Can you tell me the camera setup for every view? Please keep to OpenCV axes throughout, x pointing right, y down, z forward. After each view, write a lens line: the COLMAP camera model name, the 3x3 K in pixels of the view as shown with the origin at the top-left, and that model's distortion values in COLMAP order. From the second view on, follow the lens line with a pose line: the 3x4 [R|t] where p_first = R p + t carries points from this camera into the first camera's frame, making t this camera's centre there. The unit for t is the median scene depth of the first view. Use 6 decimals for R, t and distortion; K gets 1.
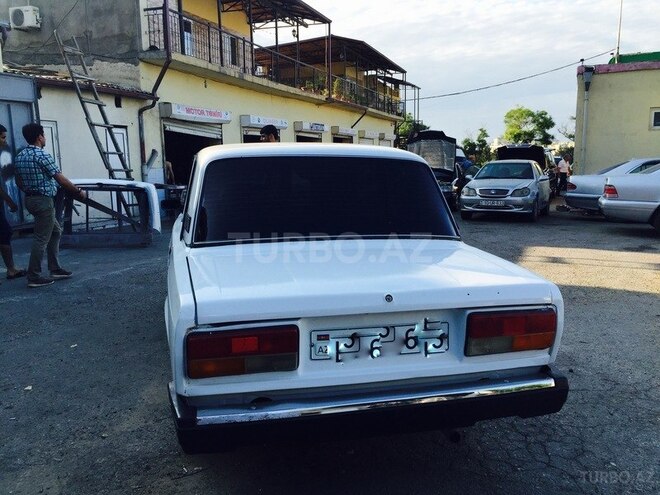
lens RADIAL K [[562.1, 0, 328.3], [0, 562.1, 251.3], [0, 0, 1]] dist [0.042109, -0.051789]
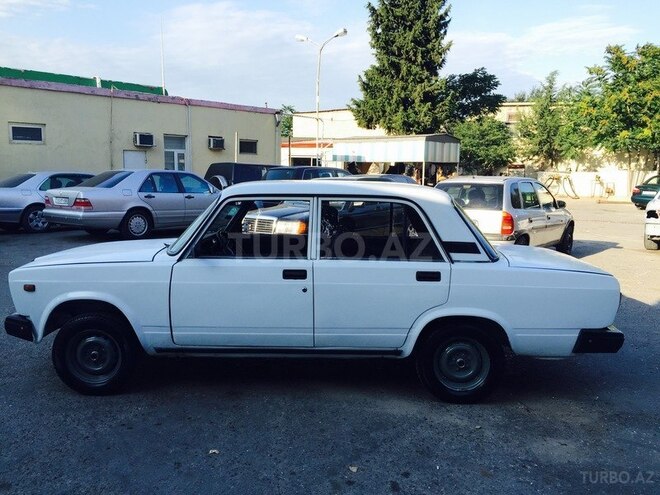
lens RADIAL K [[562.1, 0, 329.2], [0, 562.1, 243.4], [0, 0, 1]] dist [0.042109, -0.051789]
pose [[0.259140, -0.114502, 0.959028, -0.192855], [0.132917, 0.987728, 0.082013, -0.025355], [-0.956650, 0.106219, 0.271179, 0.112371]]
